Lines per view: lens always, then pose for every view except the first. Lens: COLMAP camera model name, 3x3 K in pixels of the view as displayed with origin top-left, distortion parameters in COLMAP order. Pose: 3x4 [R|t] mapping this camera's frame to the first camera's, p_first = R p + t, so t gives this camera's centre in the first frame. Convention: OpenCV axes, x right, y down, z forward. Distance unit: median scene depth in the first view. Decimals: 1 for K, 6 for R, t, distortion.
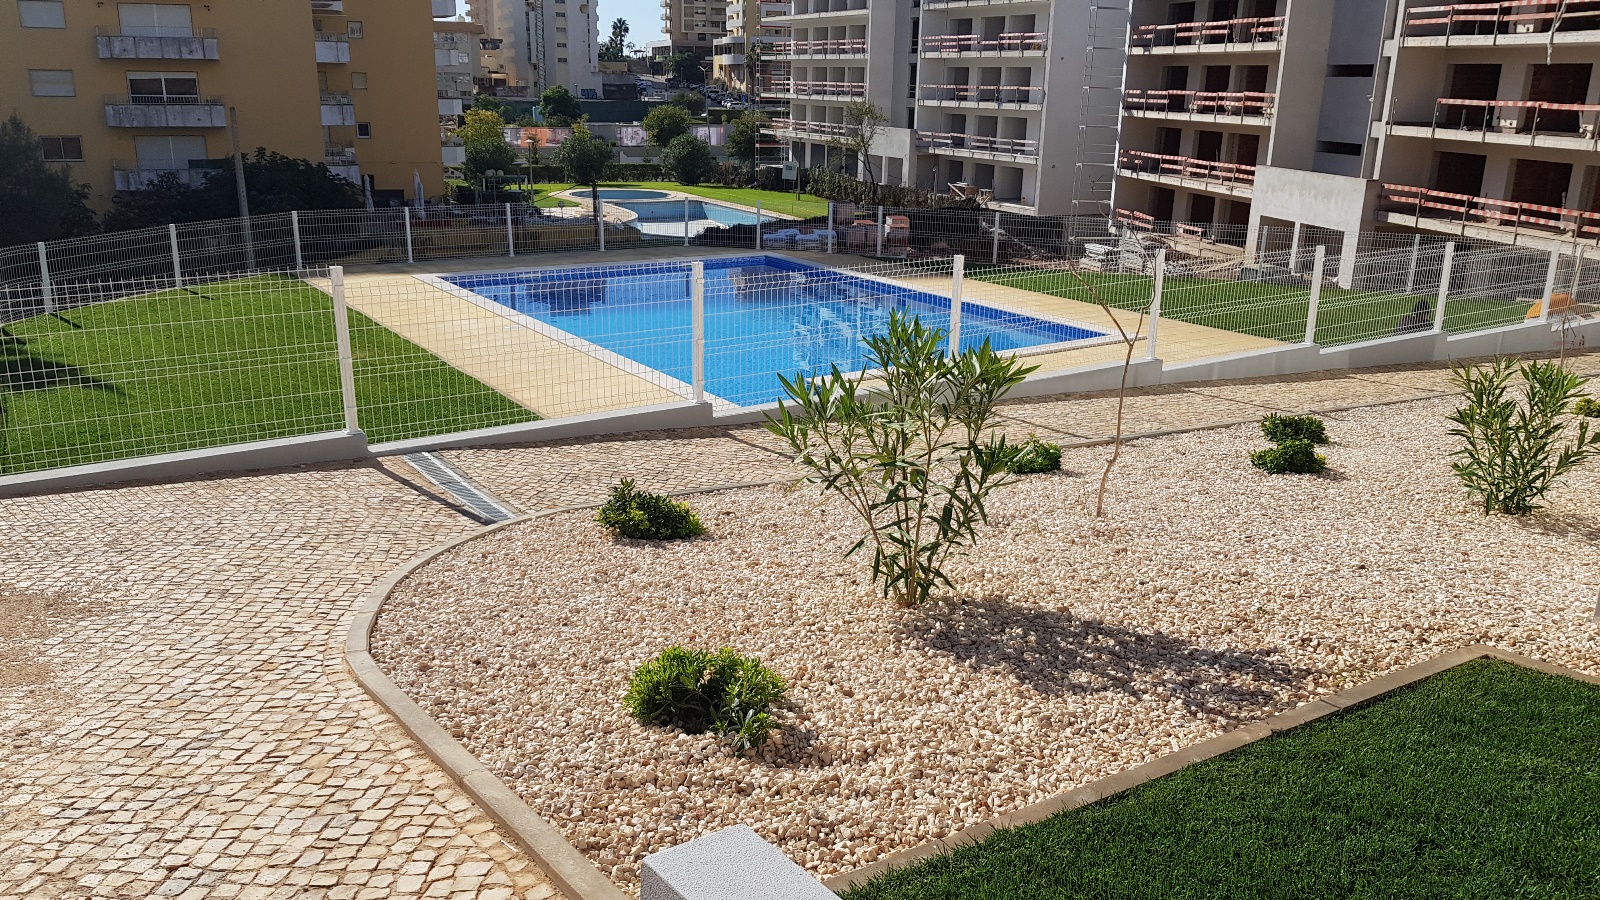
lens RADIAL K [[1236.3, 0, 796.0], [0, 1236.3, 453.7], [0, 0, 1]] dist [0.059691, -0.091754]
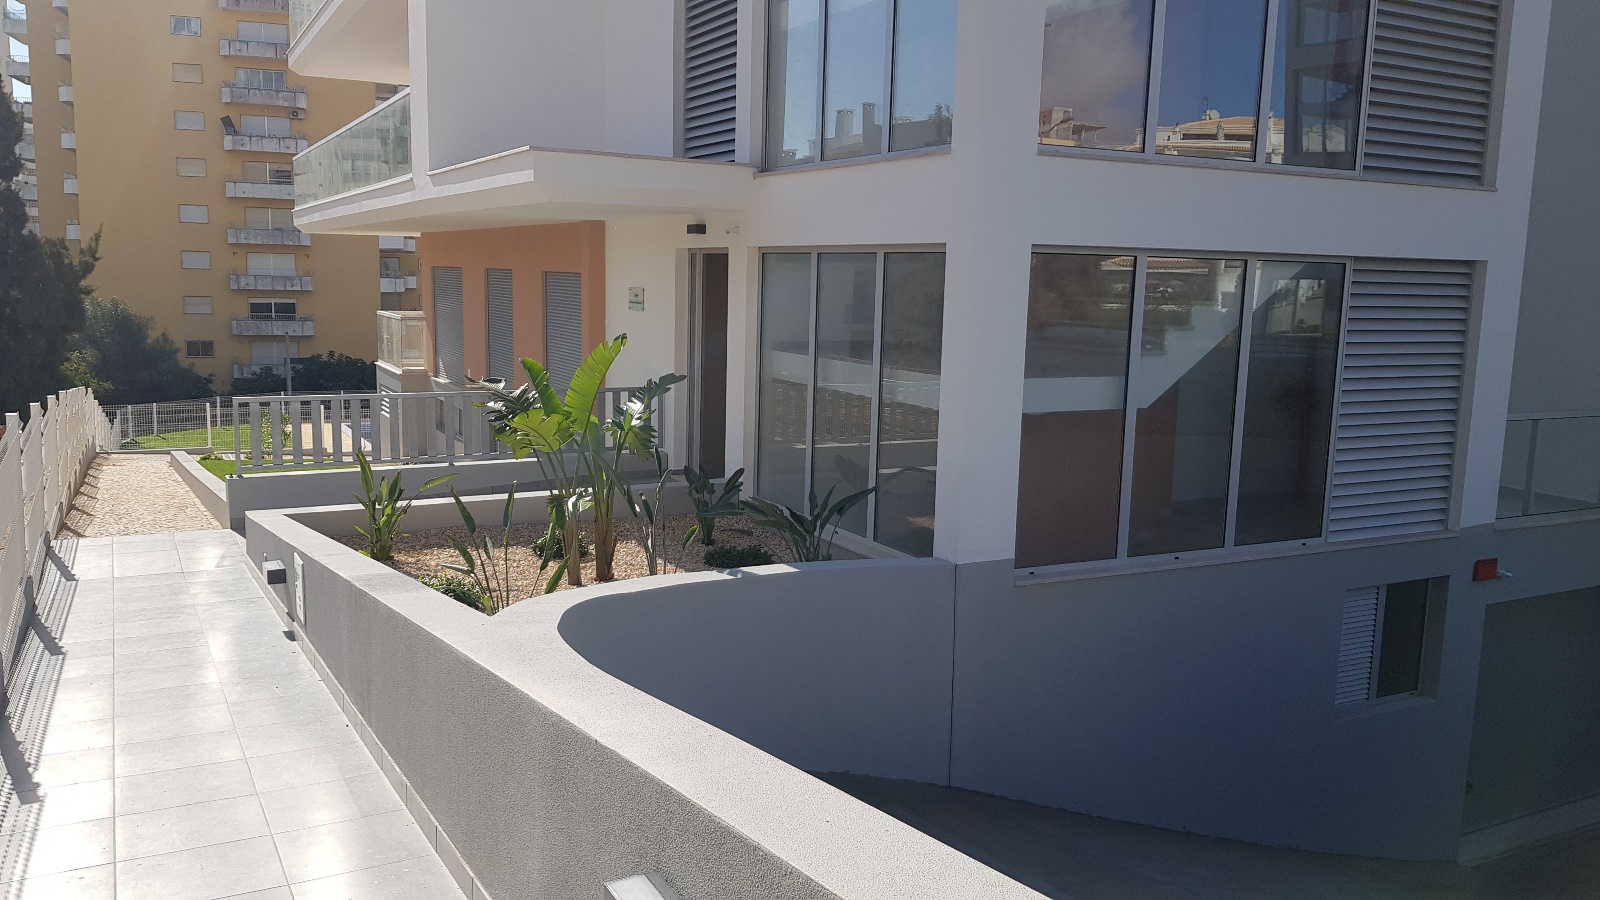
lens RADIAL K [[1236.3, 0, 803.9], [0, 1236.3, 449.8], [0, 0, 1]] dist [0.059691, -0.091754]
pose [[0.995812, 0.023000, -0.088486, 0.385626], [-0.036523, 0.987335, -0.154389, 0.110772], [0.083814, 0.156974, 0.984040, -0.557301]]
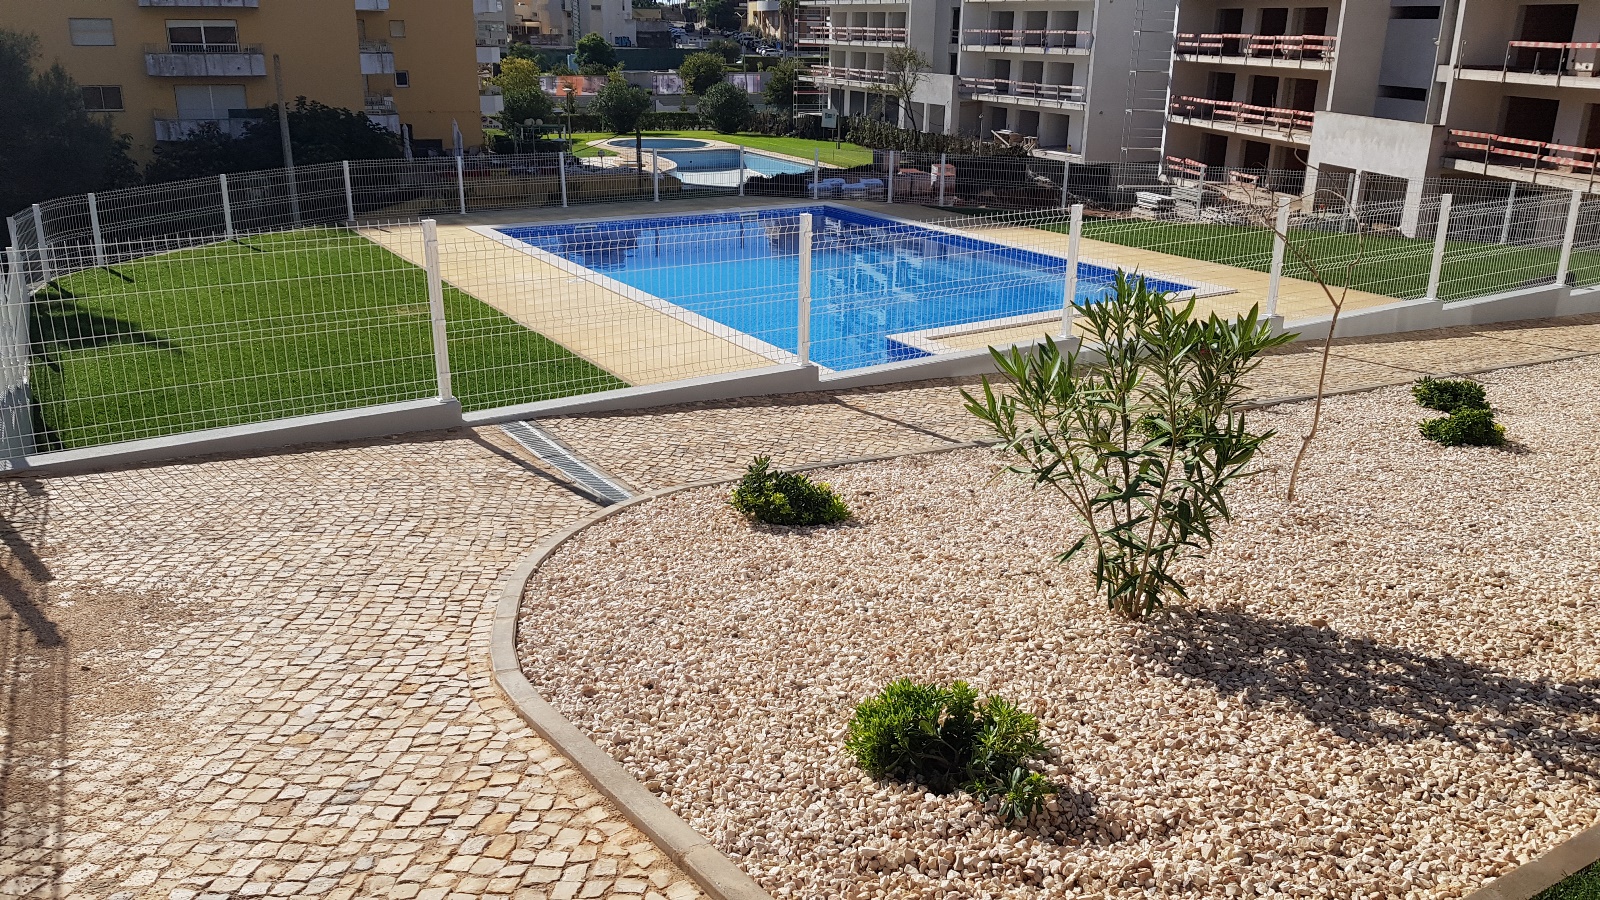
lens RADIAL K [[1236.3, 0, 803.3], [0, 1236.3, 440.3], [0, 0, 1]] dist [0.059691, -0.091754]
pose [[0.999782, 0.002006, -0.020805, -0.014111], [-0.001403, 0.999580, 0.028942, -0.002871], [0.020854, -0.028907, 0.999365, 0.016130]]
